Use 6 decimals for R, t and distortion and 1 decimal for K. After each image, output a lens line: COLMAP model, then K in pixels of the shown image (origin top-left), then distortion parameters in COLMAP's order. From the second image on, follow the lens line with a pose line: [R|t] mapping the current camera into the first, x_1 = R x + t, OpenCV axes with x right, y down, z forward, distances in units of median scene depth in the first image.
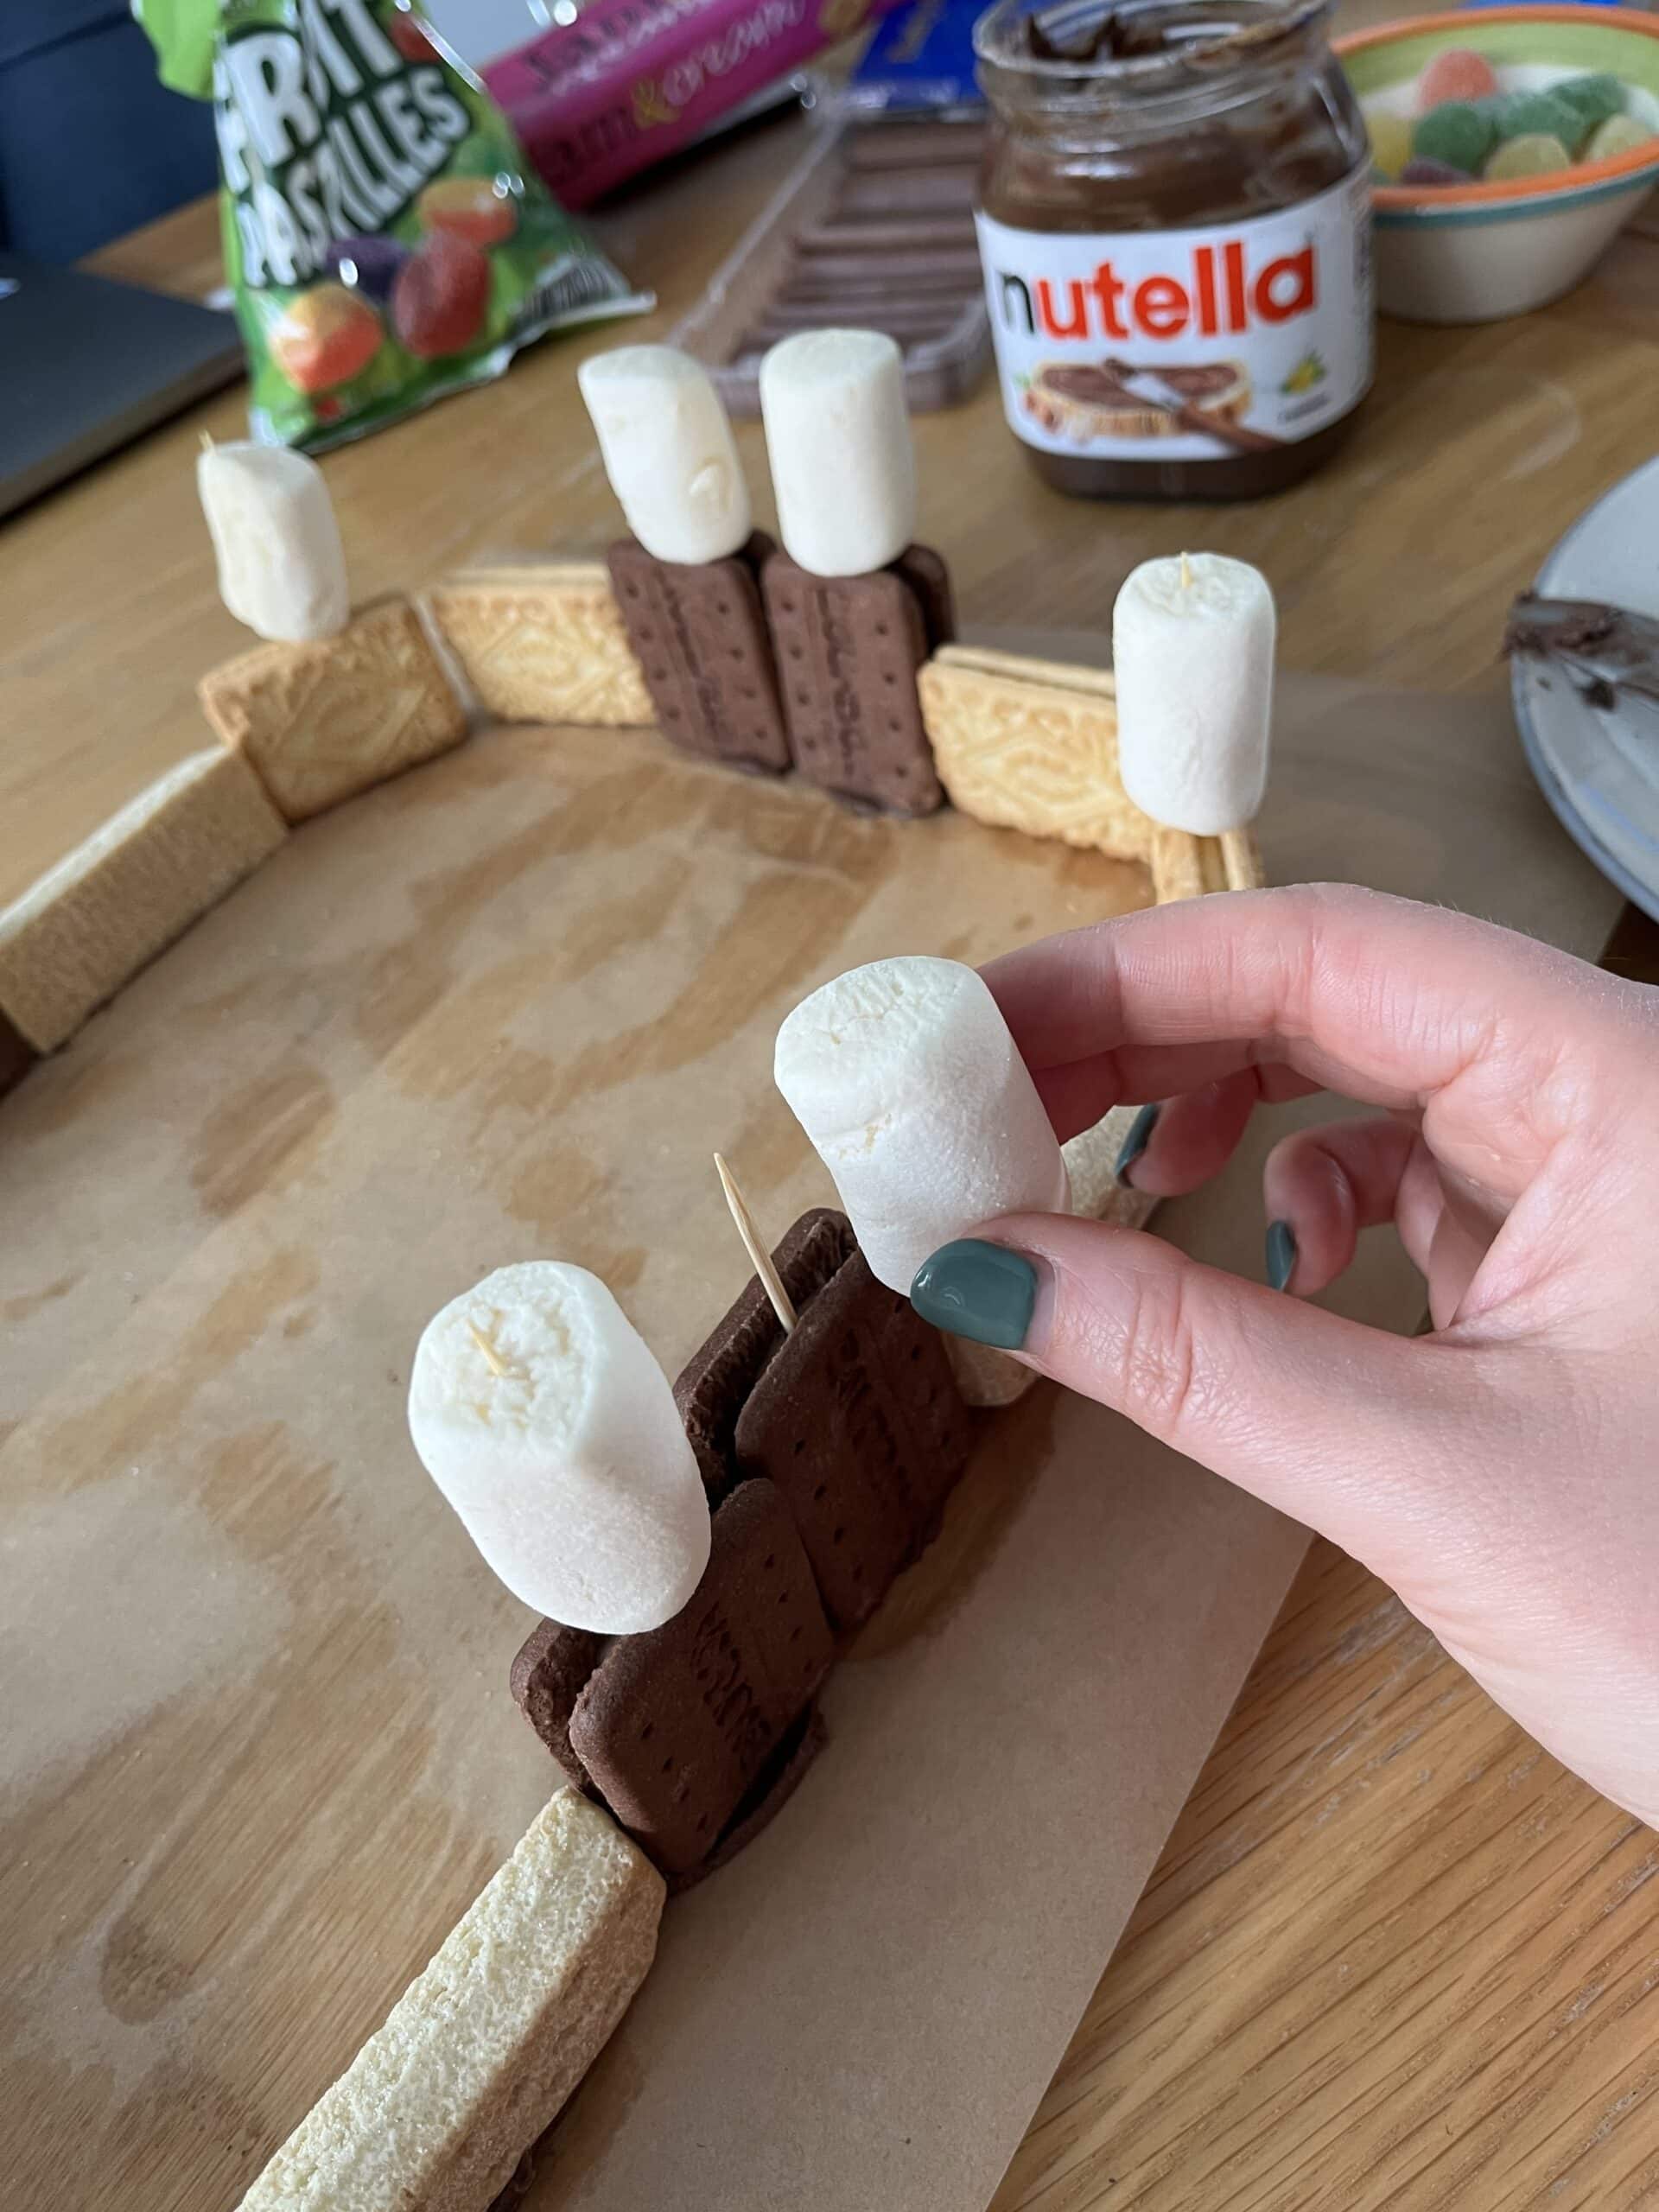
lens RADIAL K [[1733.5, 0, 821.4], [0, 1733.5, 1109.5], [0, 0, 1]] dist [0.022090, -0.048850]
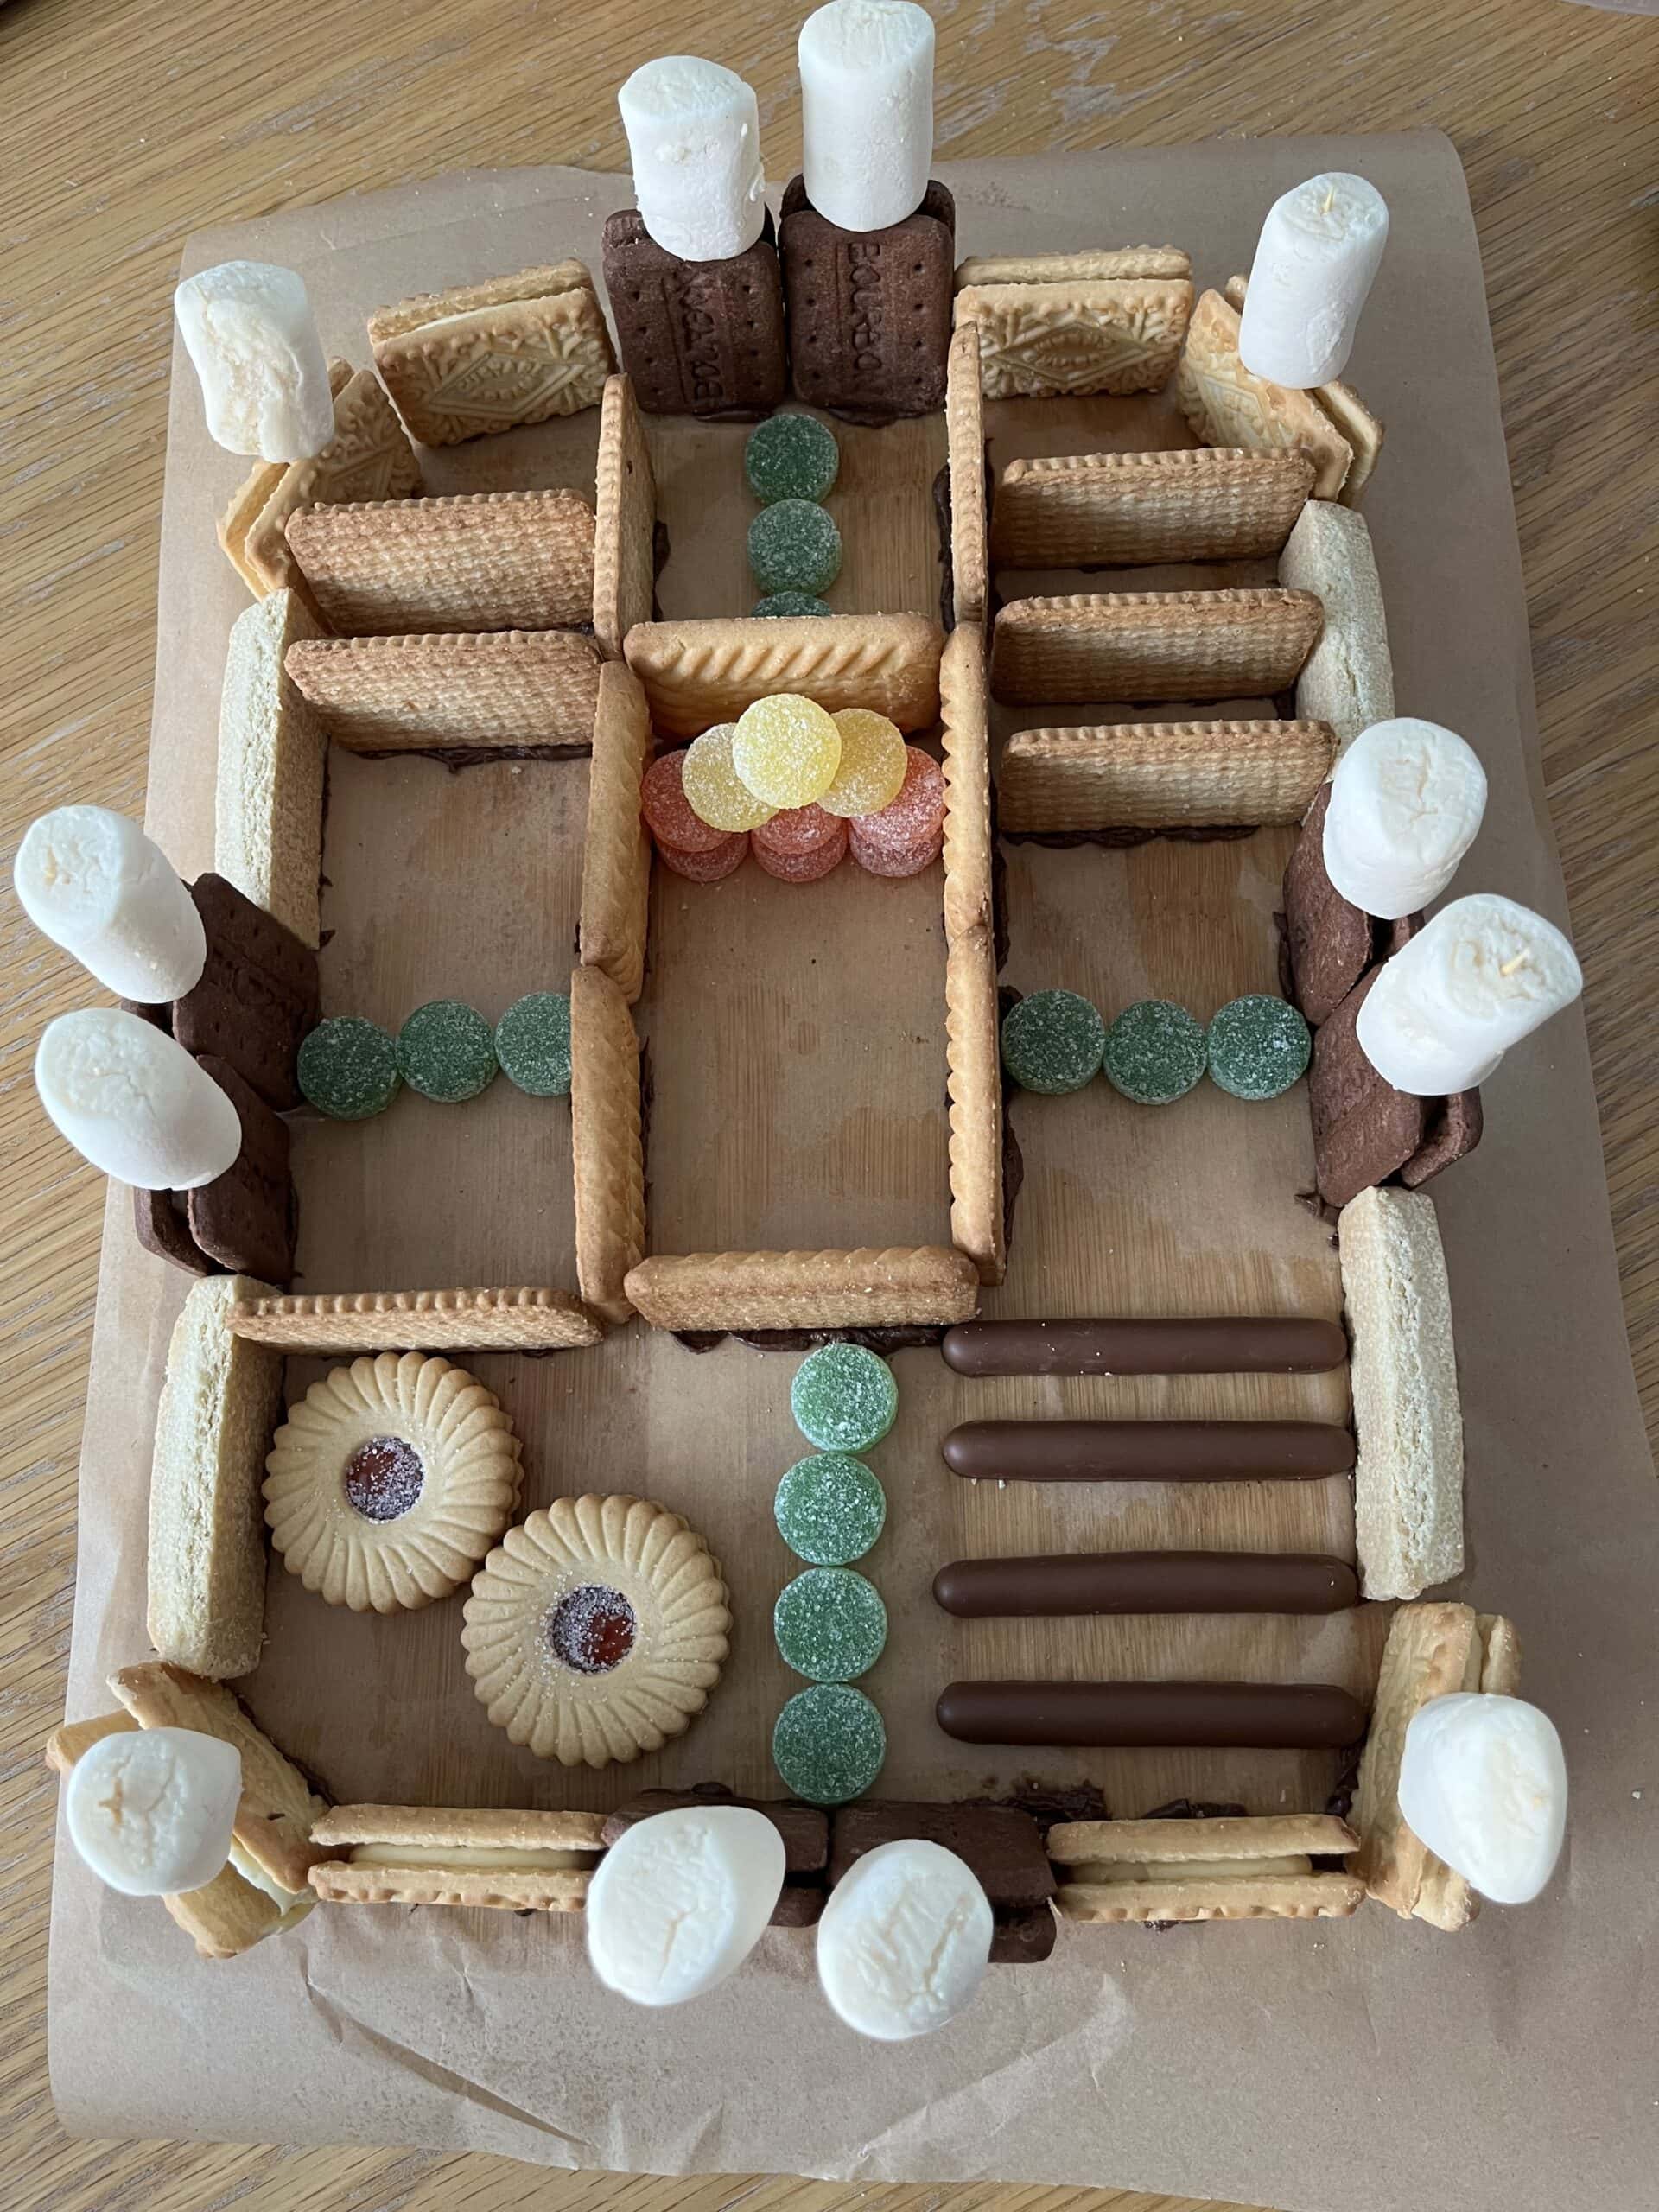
lens RADIAL K [[1717.6, 0, 839.4], [0, 1717.6, 1097.6], [0, 0, 1]] dist [-0.000439, 0.004751]
pose [[0.805609, -0.495059, 0.325440, -0.591261], [0.338764, 0.835579, 0.432490, -0.304531], [-0.486039, -0.238171, 0.840857, -0.034989]]
